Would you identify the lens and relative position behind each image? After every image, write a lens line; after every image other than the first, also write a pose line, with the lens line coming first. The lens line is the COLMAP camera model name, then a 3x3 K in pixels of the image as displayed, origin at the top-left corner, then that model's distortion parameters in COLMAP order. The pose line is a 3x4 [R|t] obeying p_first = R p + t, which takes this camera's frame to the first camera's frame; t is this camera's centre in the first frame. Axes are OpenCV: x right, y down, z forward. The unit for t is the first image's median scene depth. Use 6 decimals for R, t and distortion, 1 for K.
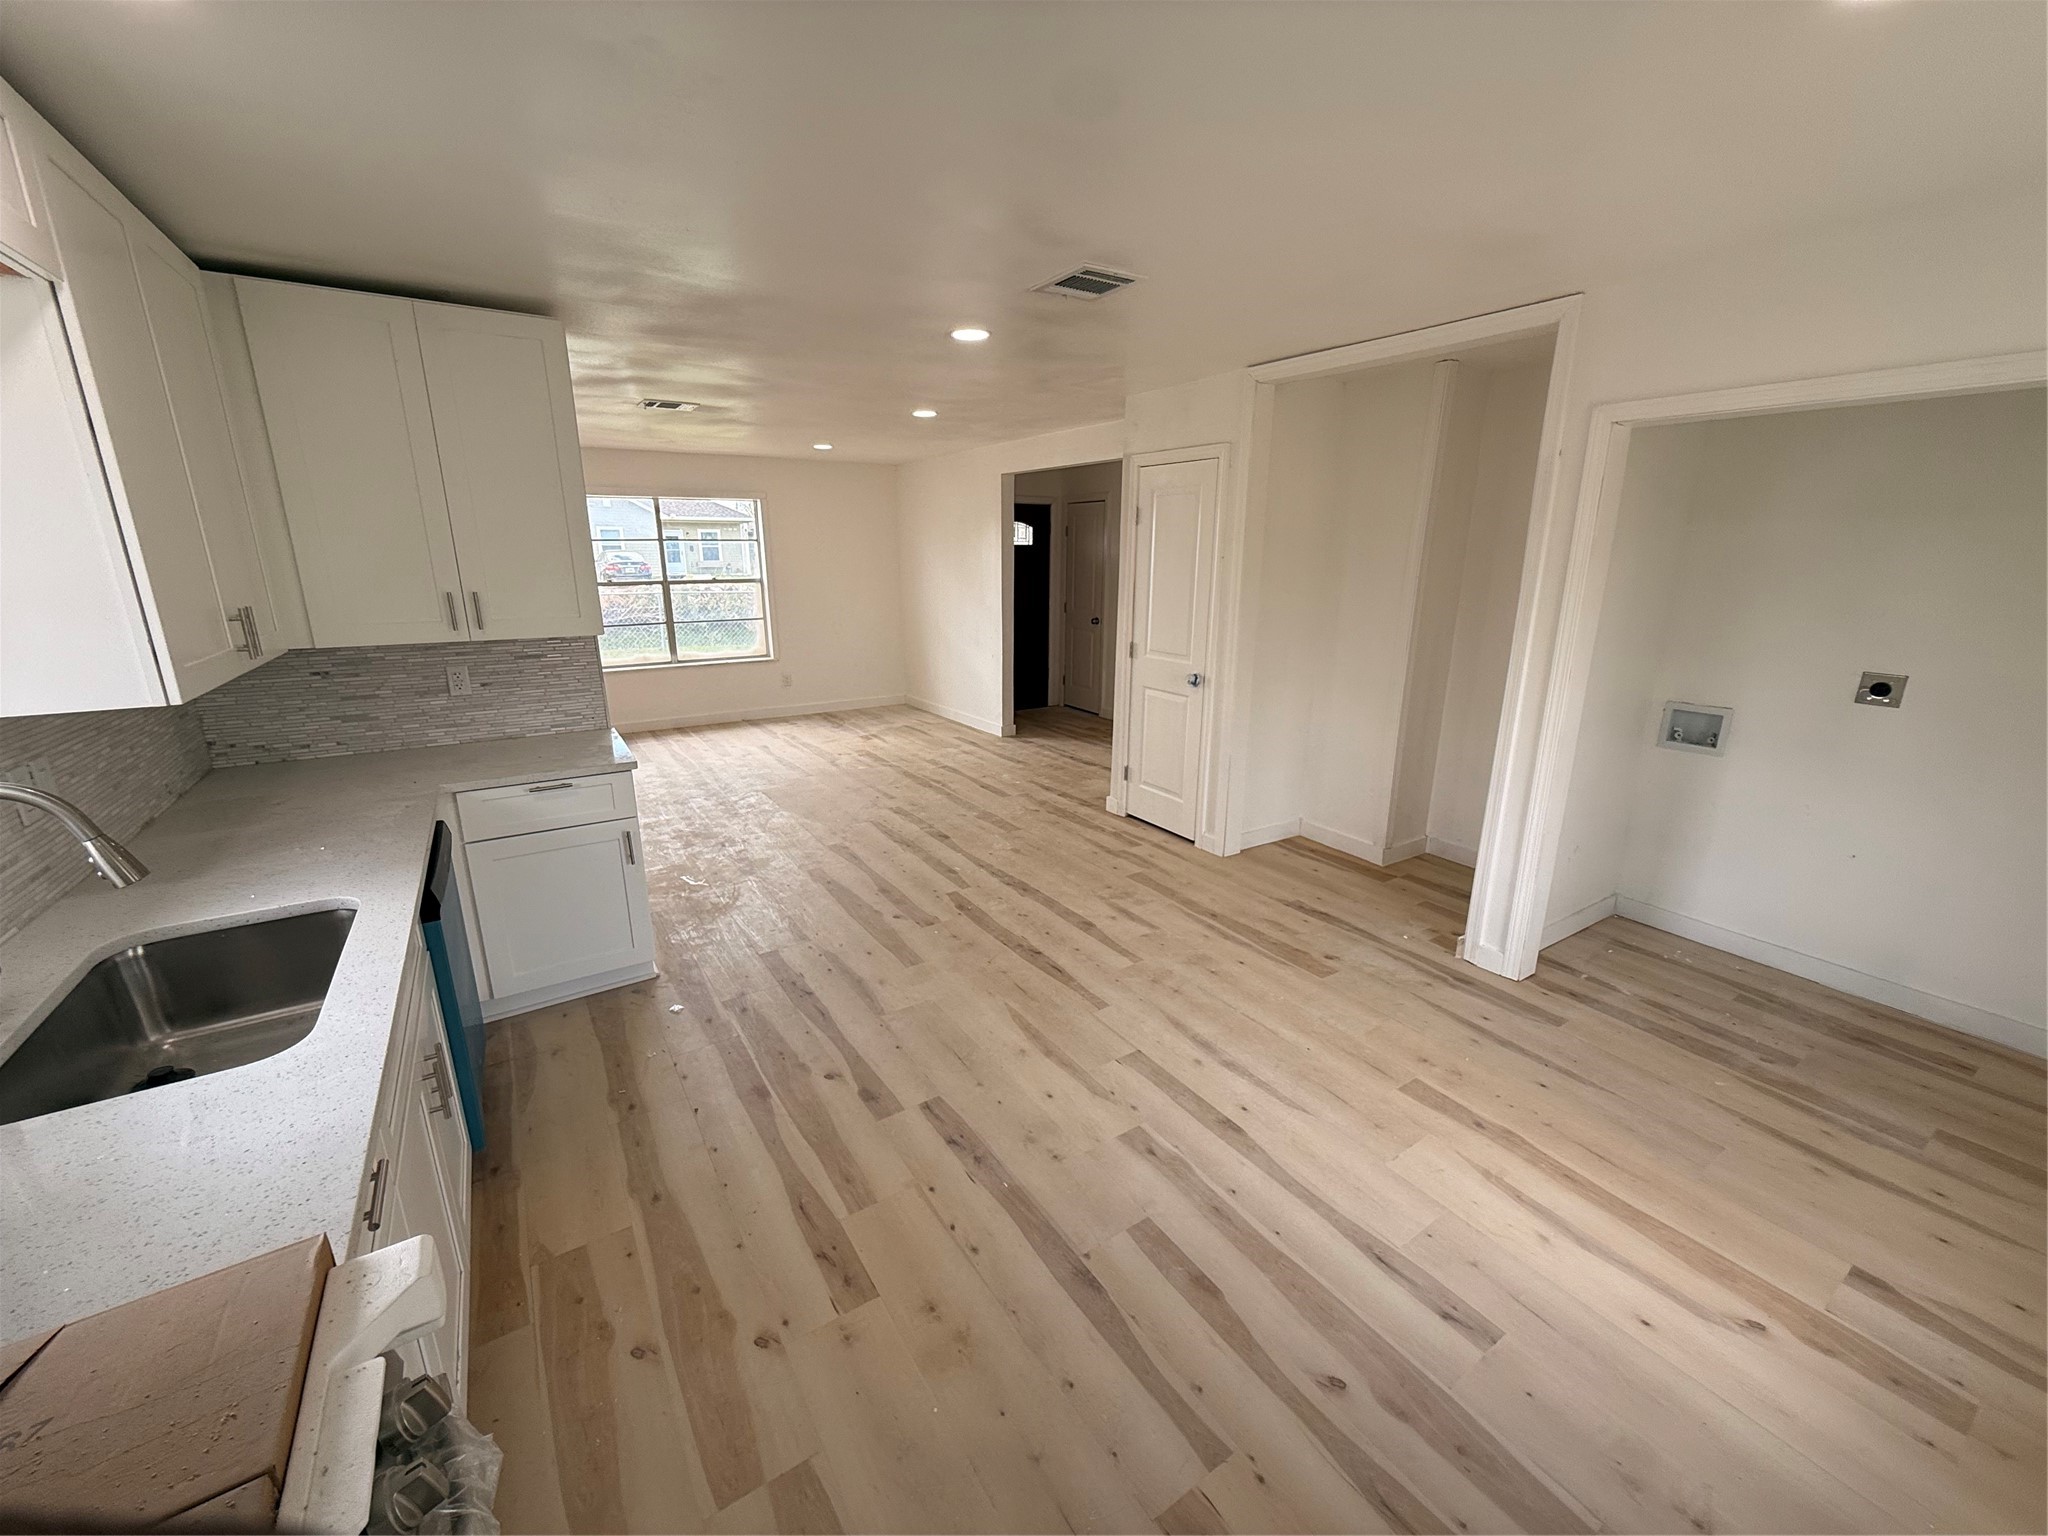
lens RADIAL K [[811.4, 0, 1029.1], [0, 811.4, 765.2], [0, 0, 1]] dist [0.000989, -0.000175]
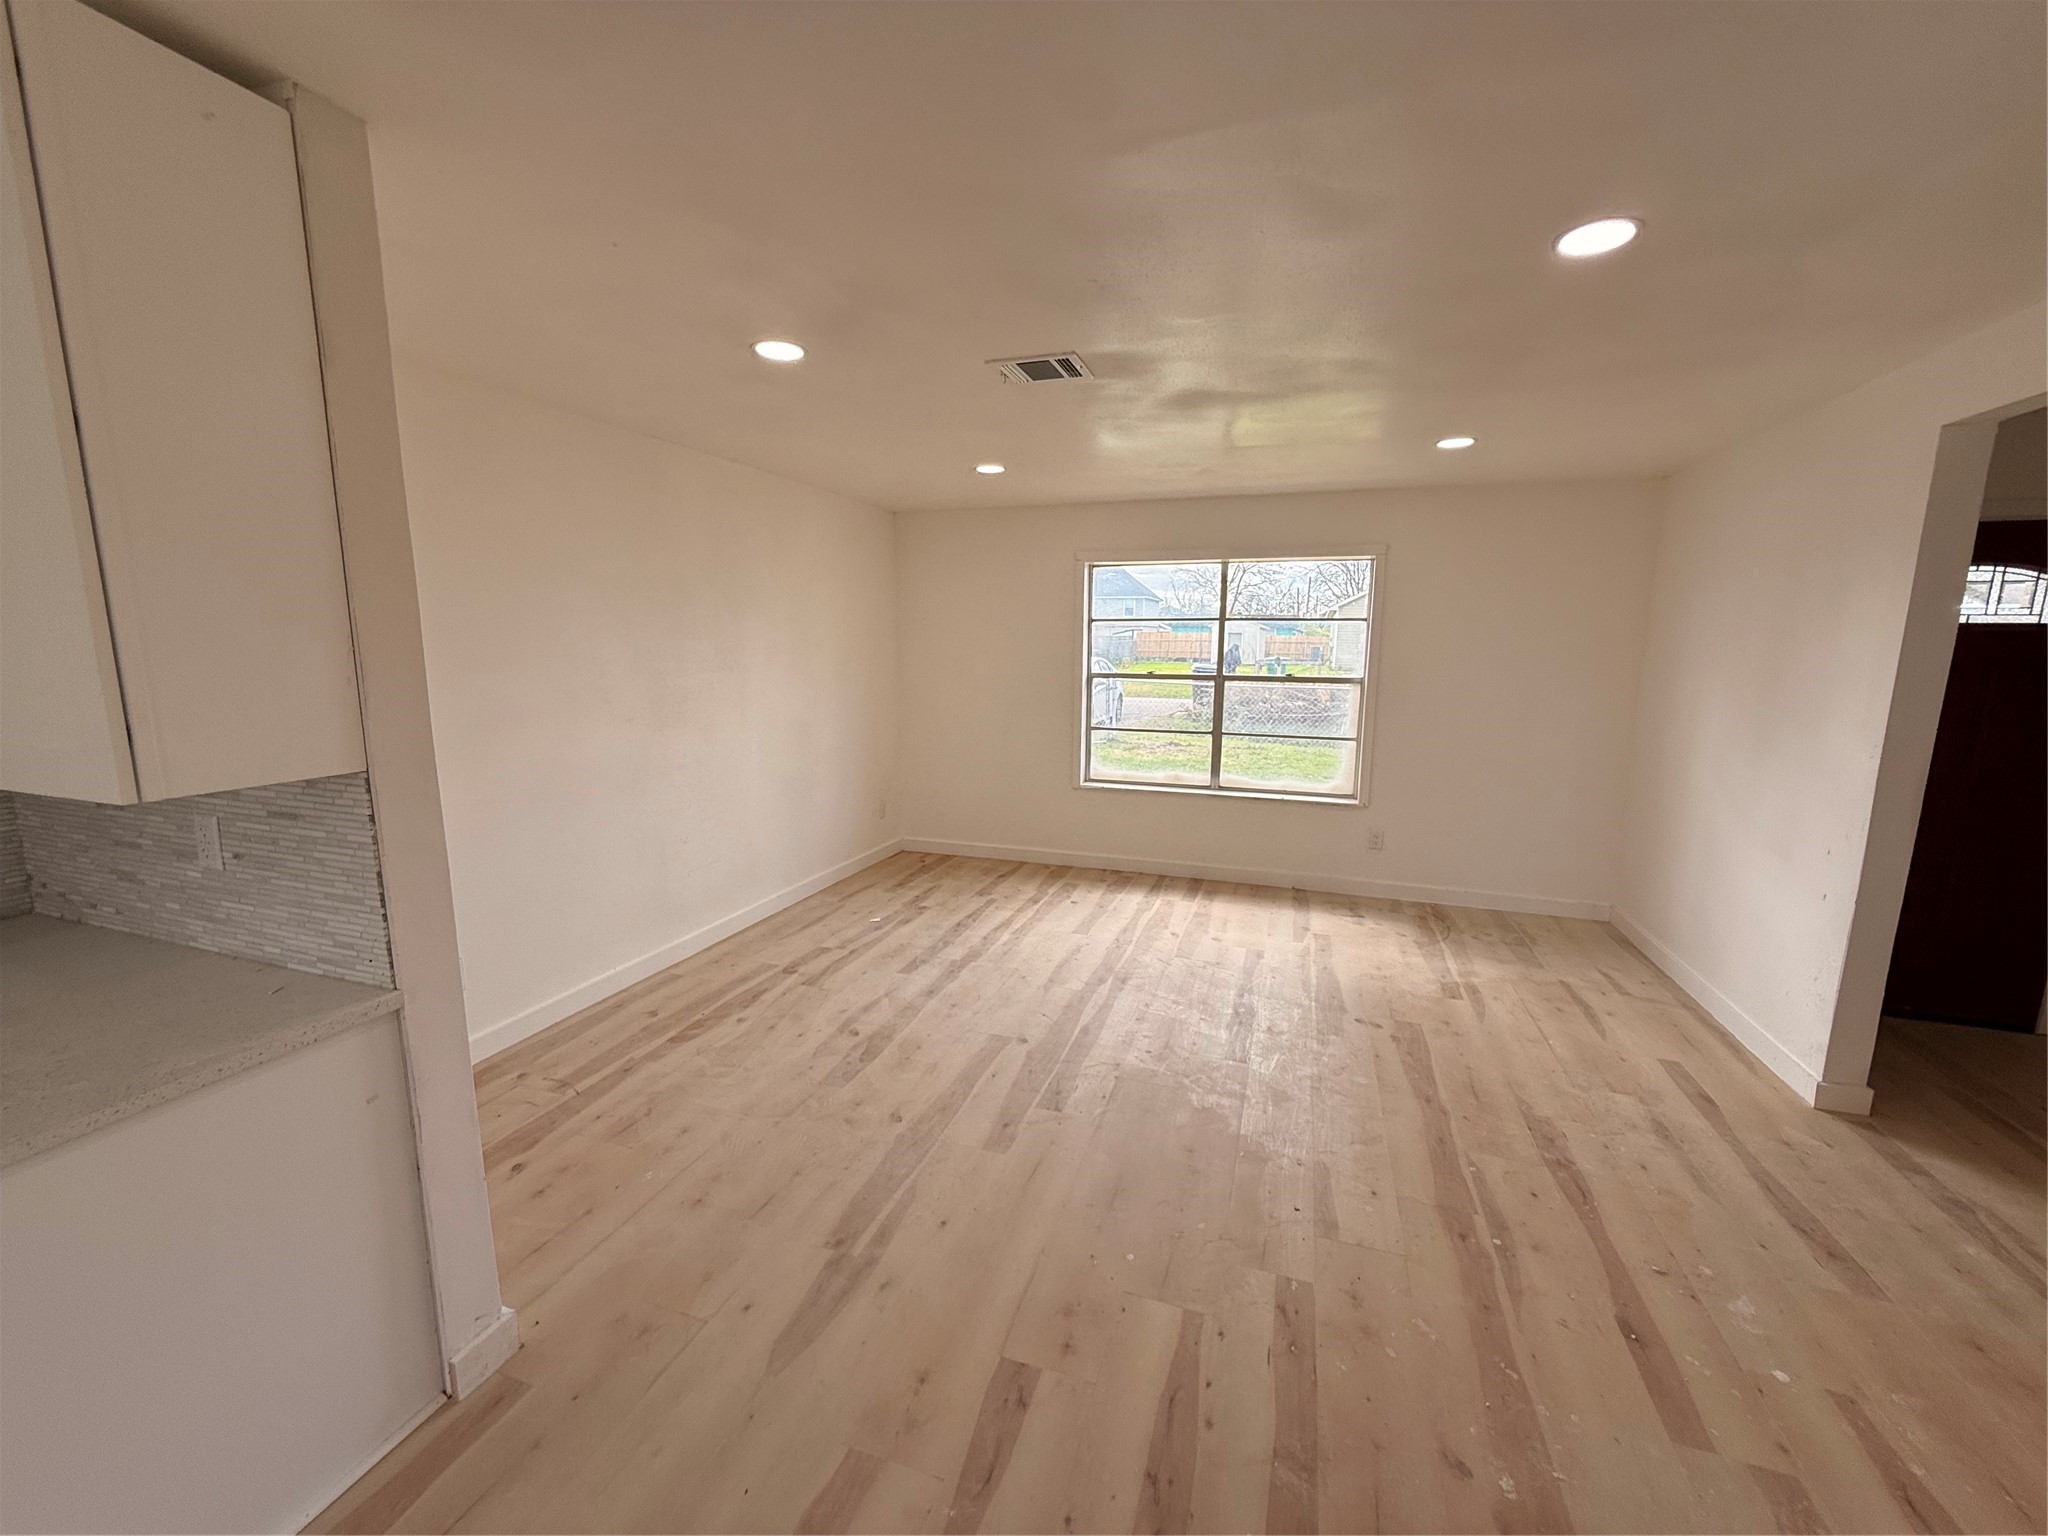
lens RADIAL K [[811.4, 0, 1029.1], [0, 811.4, 765.2], [0, 0, 1]] dist [0.000989, -0.000175]
pose [[0.617883, 0.127034, -0.775940, 0.035362], [-0.213193, 0.976961, -0.009823, -0.267931], [0.756815, 0.171494, 0.630731, 1.085784]]
